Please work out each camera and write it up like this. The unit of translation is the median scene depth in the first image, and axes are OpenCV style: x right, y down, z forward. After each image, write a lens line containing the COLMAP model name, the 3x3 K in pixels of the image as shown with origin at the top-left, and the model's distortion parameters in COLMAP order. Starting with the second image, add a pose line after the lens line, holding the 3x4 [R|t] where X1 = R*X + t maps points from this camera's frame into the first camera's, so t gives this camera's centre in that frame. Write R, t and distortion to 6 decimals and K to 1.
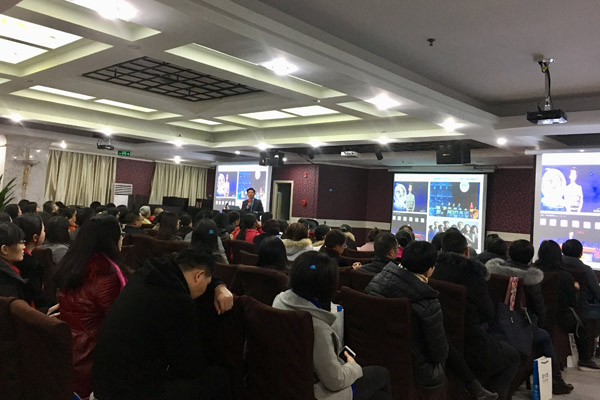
lens RADIAL K [[500.0, 0, 300.0], [0, 500.0, 200.0], [0, 0, 1]] dist [0.083822, -0.133776]
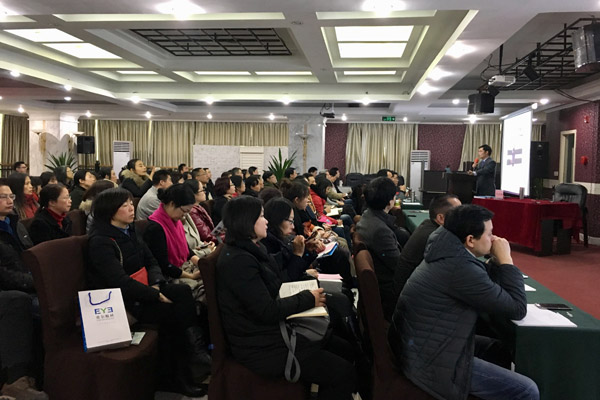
lens RADIAL K [[500.0, 0, 300.0], [0, 500.0, 200.0], [0, 0, 1]] dist [0.083822, -0.133776]
pose [[0.575359, 0.017464, -0.817715, 0.375486], [0.019281, 0.999205, 0.034907, 0.030191], [0.817674, -0.035850, 0.574564, 0.288470]]
